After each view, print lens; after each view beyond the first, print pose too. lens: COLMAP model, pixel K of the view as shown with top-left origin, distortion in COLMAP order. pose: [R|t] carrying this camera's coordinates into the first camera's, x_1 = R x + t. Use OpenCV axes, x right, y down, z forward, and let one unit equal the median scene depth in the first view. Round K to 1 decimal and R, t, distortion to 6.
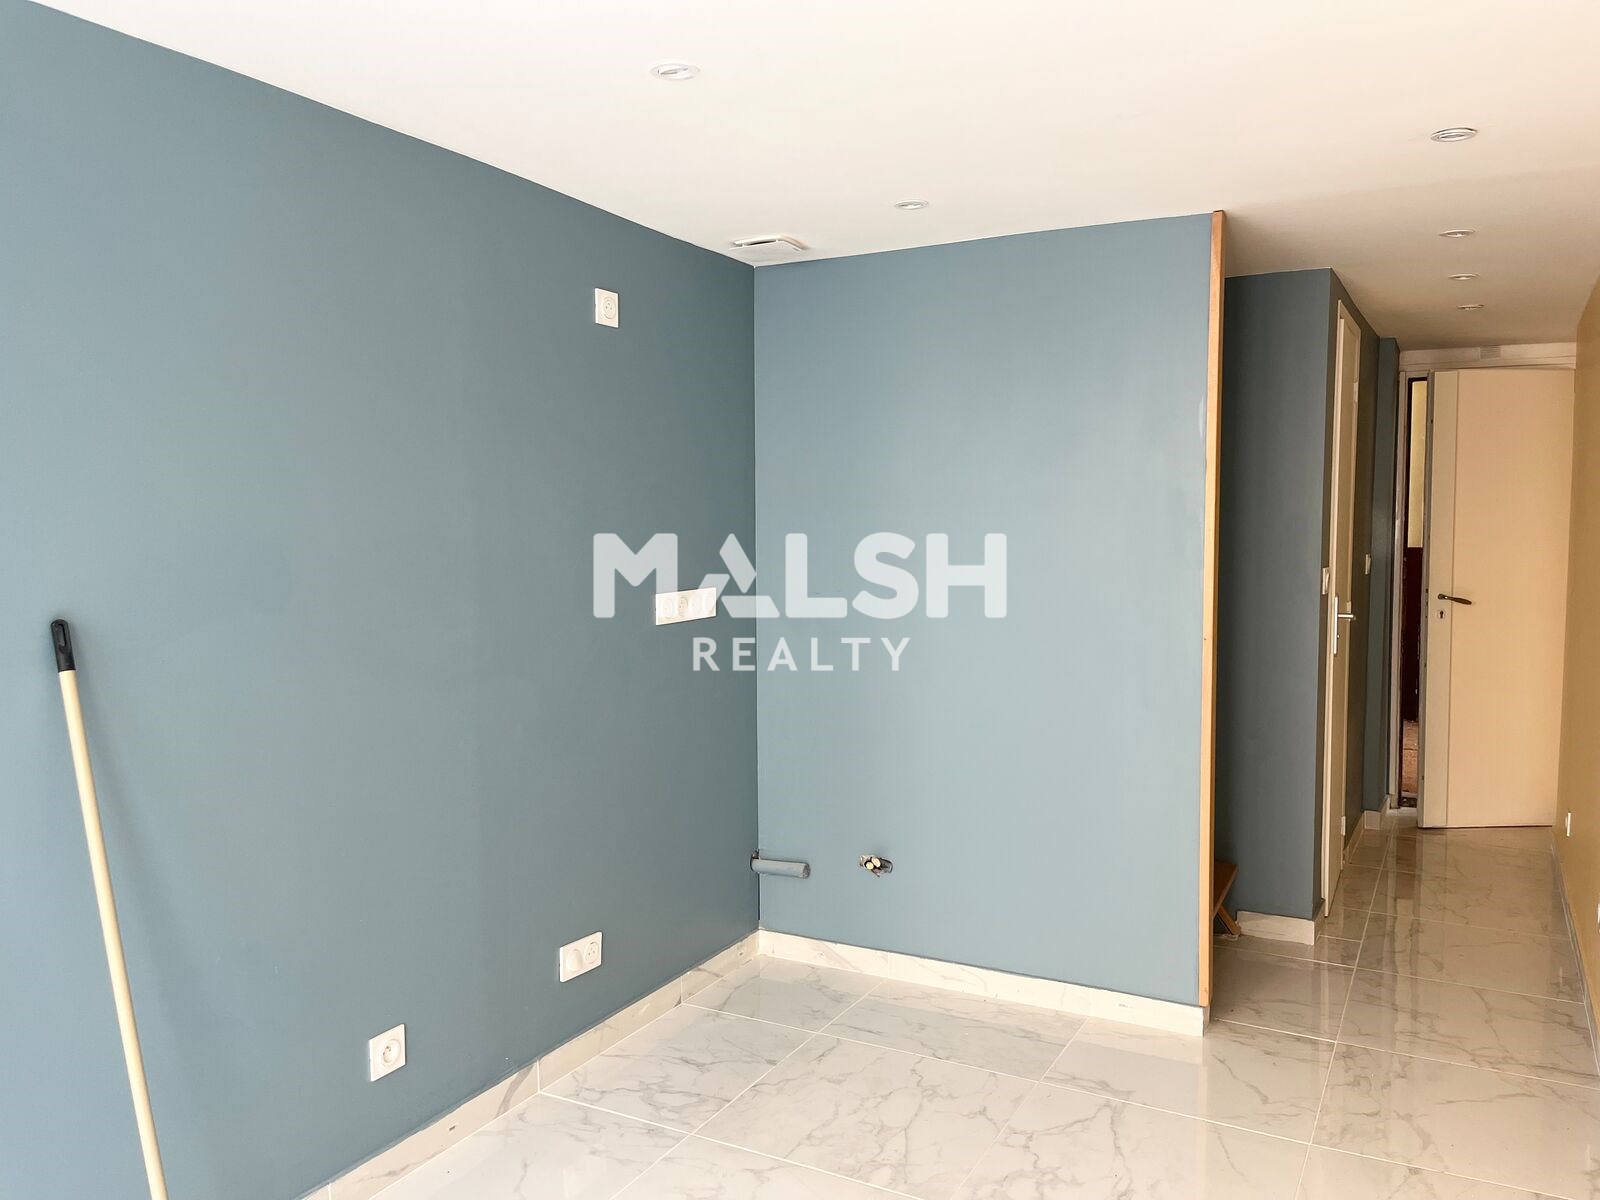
lens RADIAL K [[1224.0, 0, 797.5], [0, 1224.0, 590.8], [0, 0, 1]] dist [0.042935, -0.003295]
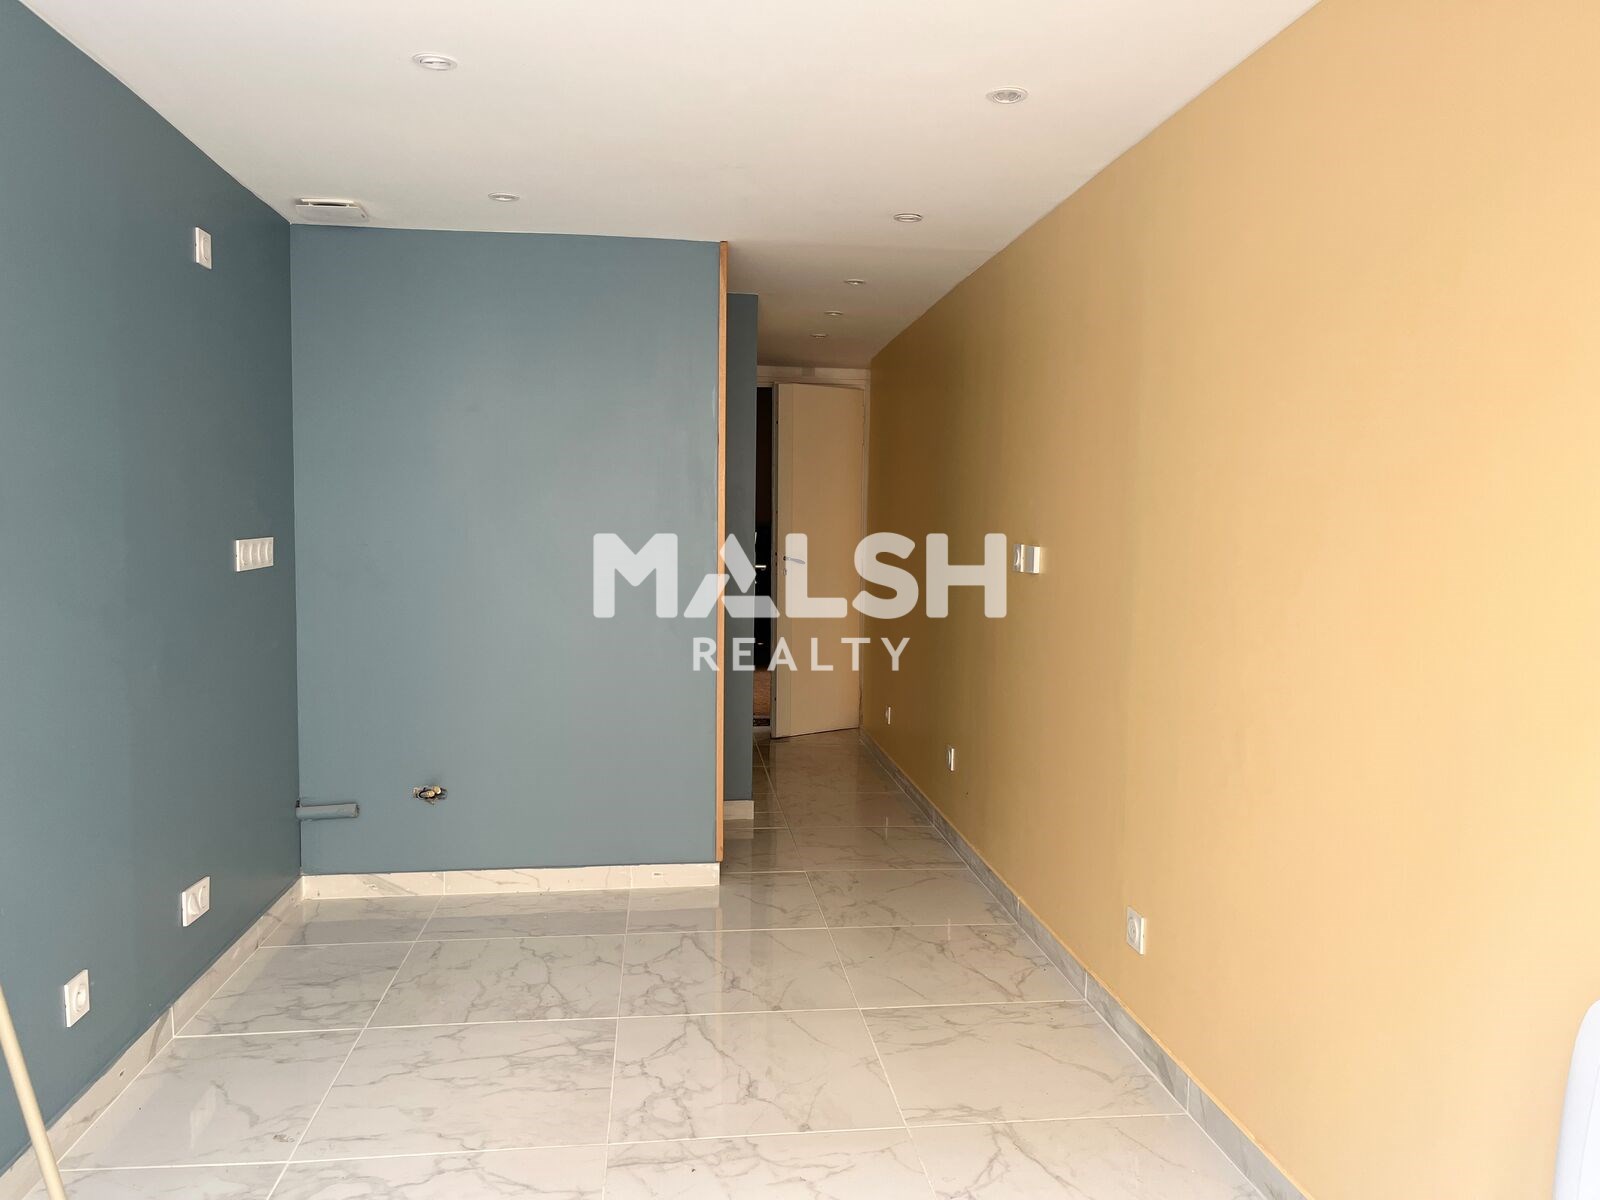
lens RADIAL K [[1224.0, 0, 797.5], [0, 1224.0, 590.8], [0, 0, 1]] dist [0.042935, -0.003295]
pose [[0.820980, -0.022005, 0.570533, -0.309275], [0.020921, 0.999745, 0.008454, 0.044406], [-0.570574, 0.004996, 0.821231, -0.088218]]
